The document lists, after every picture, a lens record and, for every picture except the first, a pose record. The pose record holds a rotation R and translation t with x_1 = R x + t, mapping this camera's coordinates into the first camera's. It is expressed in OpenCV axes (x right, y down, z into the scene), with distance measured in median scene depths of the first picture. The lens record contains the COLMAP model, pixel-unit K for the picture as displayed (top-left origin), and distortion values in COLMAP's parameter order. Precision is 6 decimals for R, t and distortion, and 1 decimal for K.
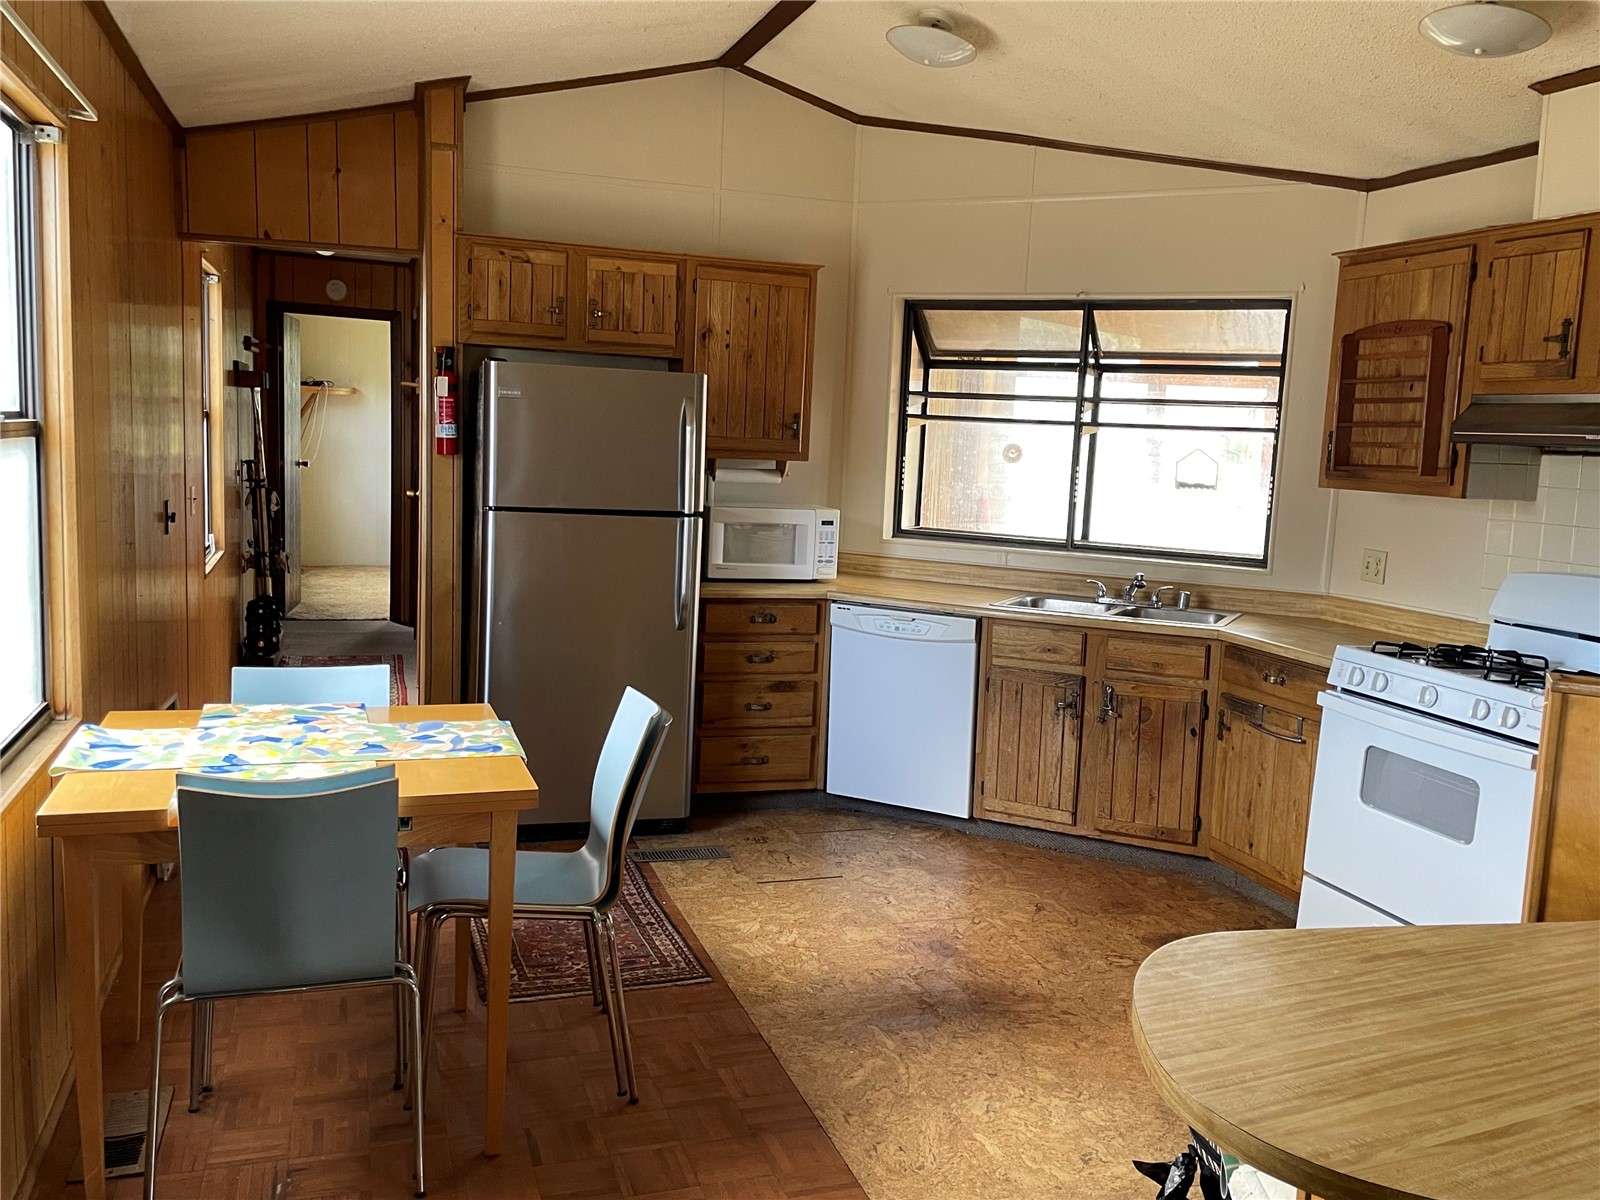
lens RADIAL K [[1305.5, 0, 800.3], [0, 1305.5, 591.3], [0, 0, 1]] dist [0.063450, -0.009103]
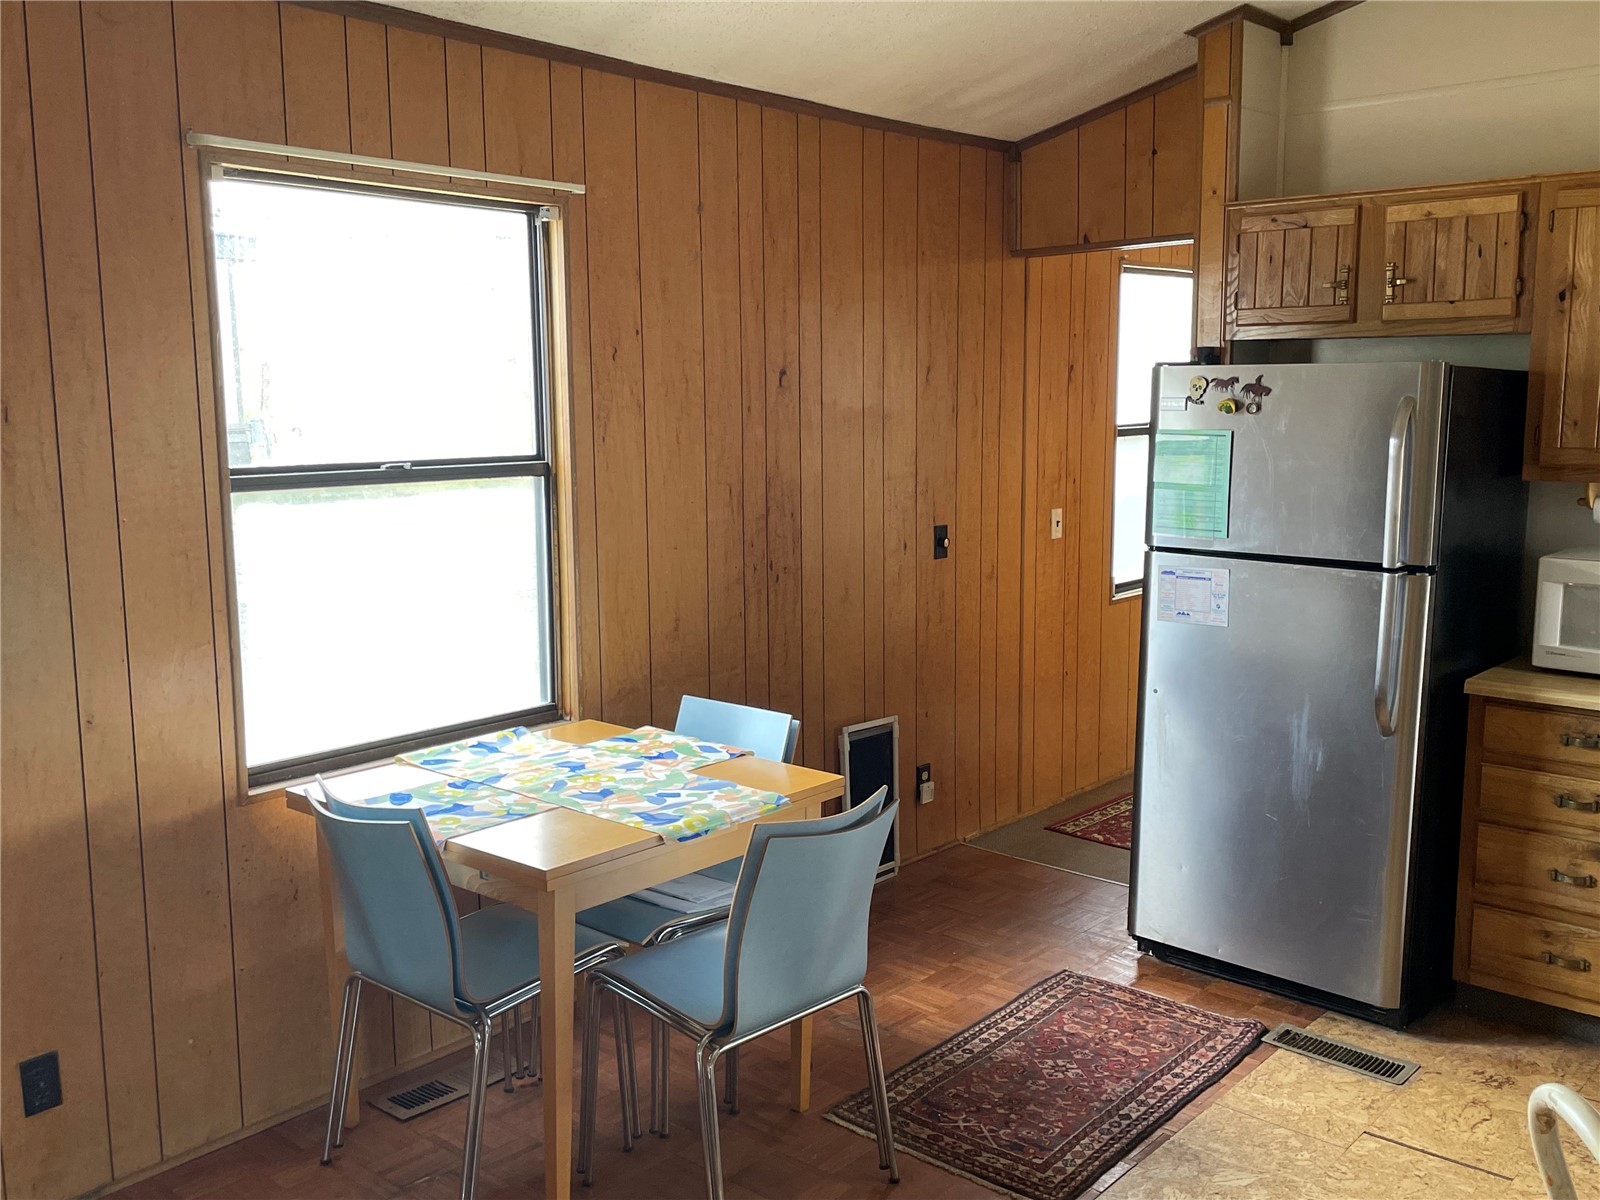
lens RADIAL K [[1451.6, 0, 802.0], [0, 1451.6, 602.8], [0, 0, 1]] dist [0.014368, 0.000000]
pose [[0.508694, 0.078871, -0.857327, 0.370330], [-0.078531, 0.995894, 0.045022, -0.046484], [0.857358, 0.044425, 0.512799, 0.314791]]
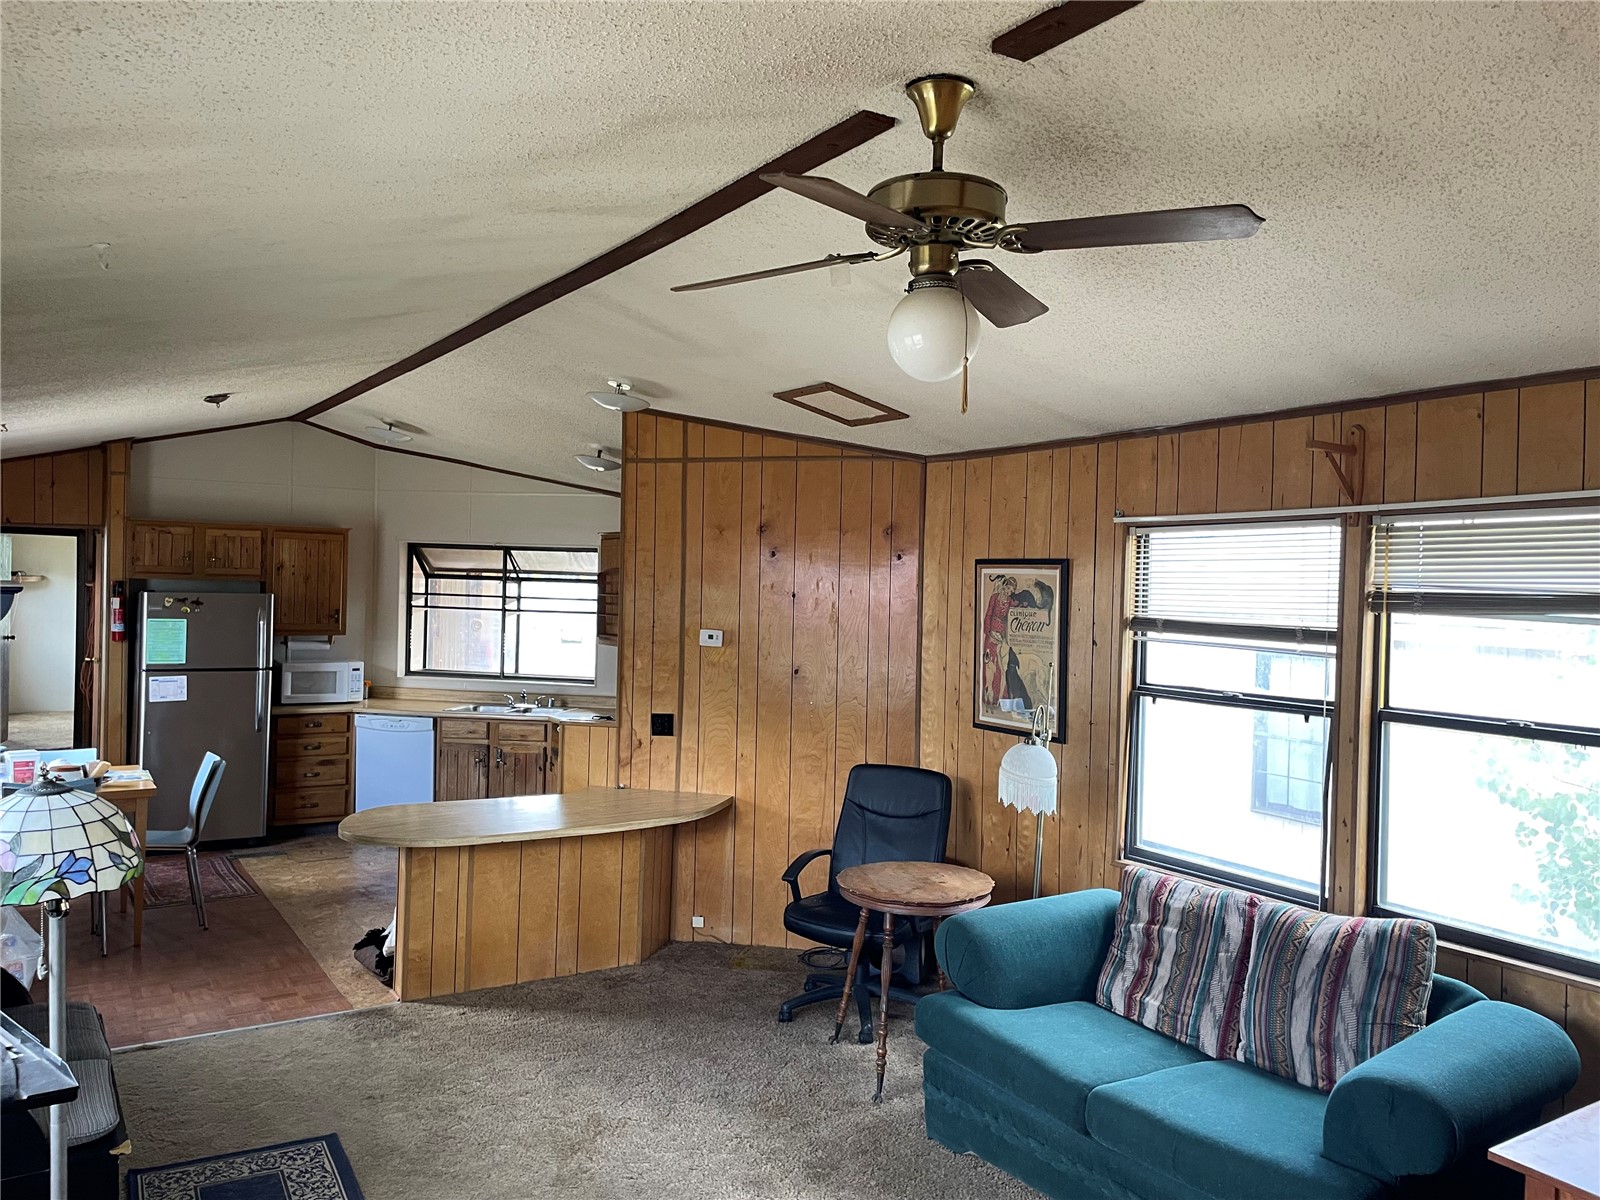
lens RADIAL K [[1200.4, 0, 810.2], [0, 1200.4, 589.3], [0, 0, 1]] dist [0.051598, -0.067724]
pose [[0.967839, -0.023233, 0.250494, 0.218973], [0.049898, 0.993672, -0.100631, 0.037133], [-0.246571, 0.109894, 0.962874, -0.786074]]
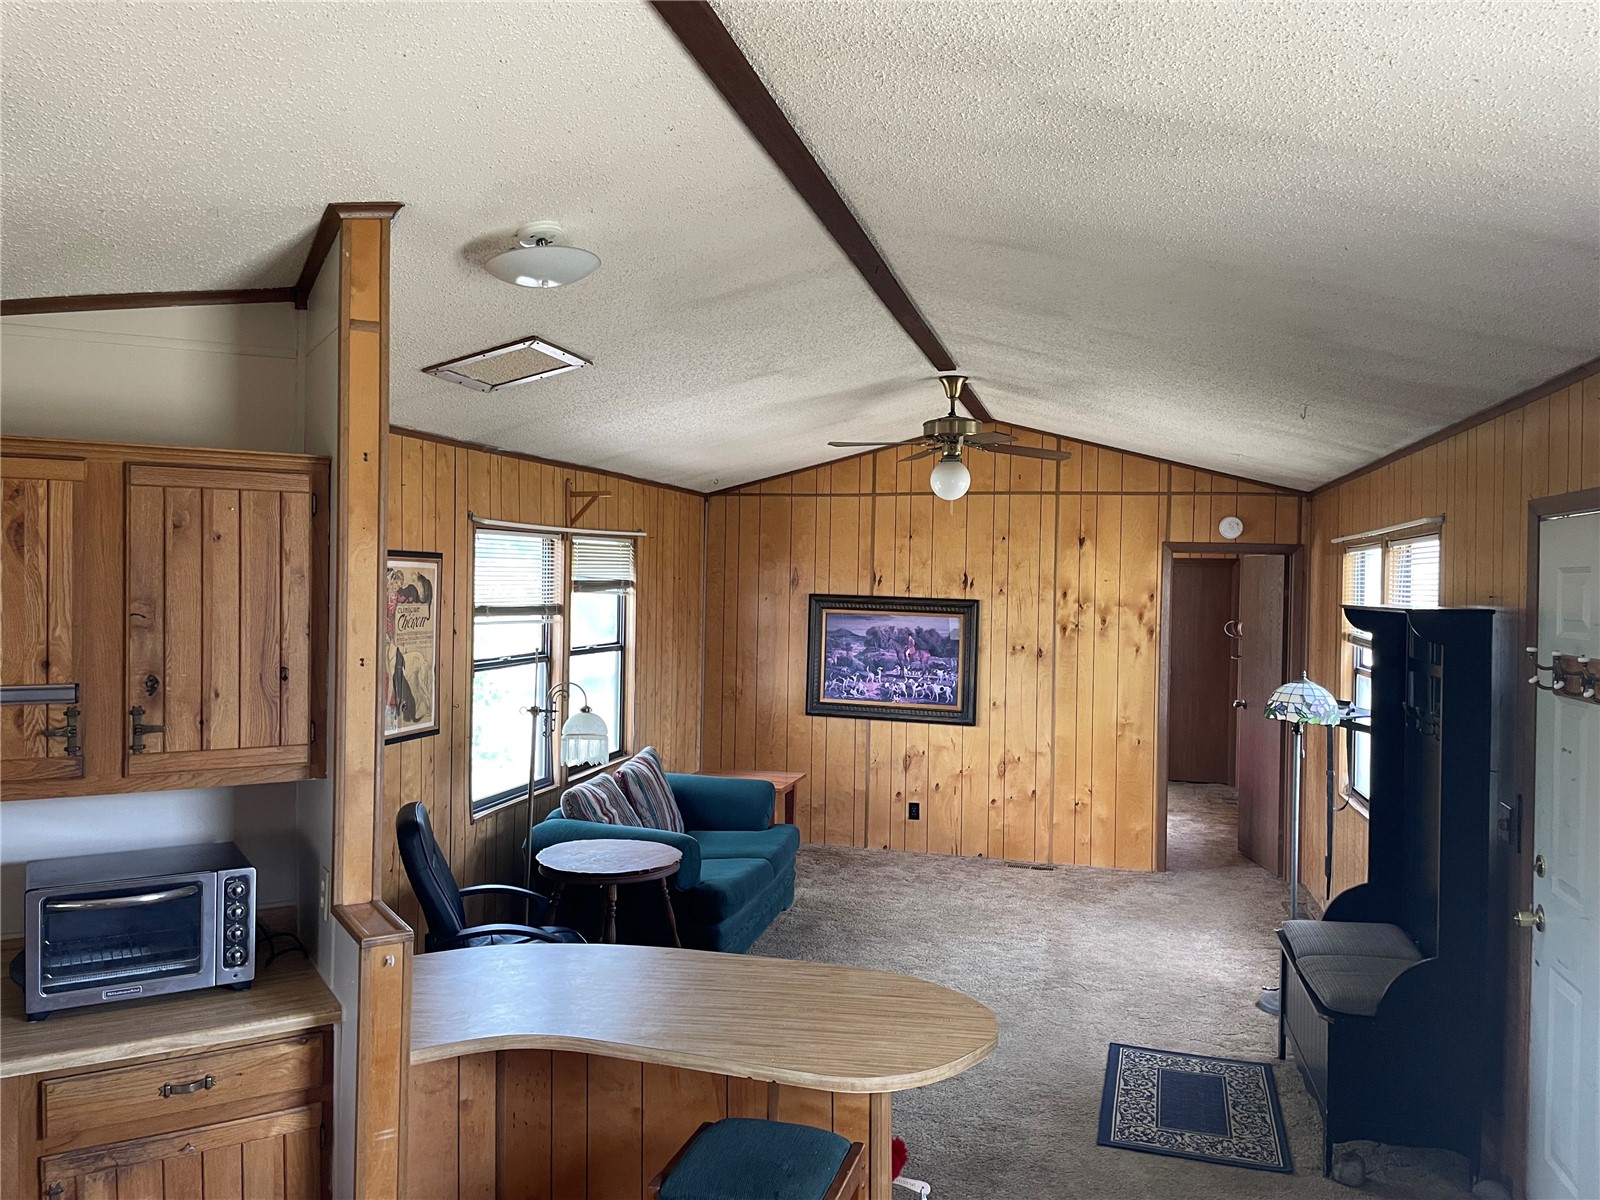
lens RADIAL K [[1200.4, 0, 804.1], [0, 1200.4, 590.2], [0, 0, 1]] dist [0.051598, -0.067724]
pose [[-0.841487, -0.052292, 0.537740, -0.133074], [0.022110, 0.991138, 0.130983, -0.171735], [-0.539824, 0.122110, -0.832874, 0.794200]]
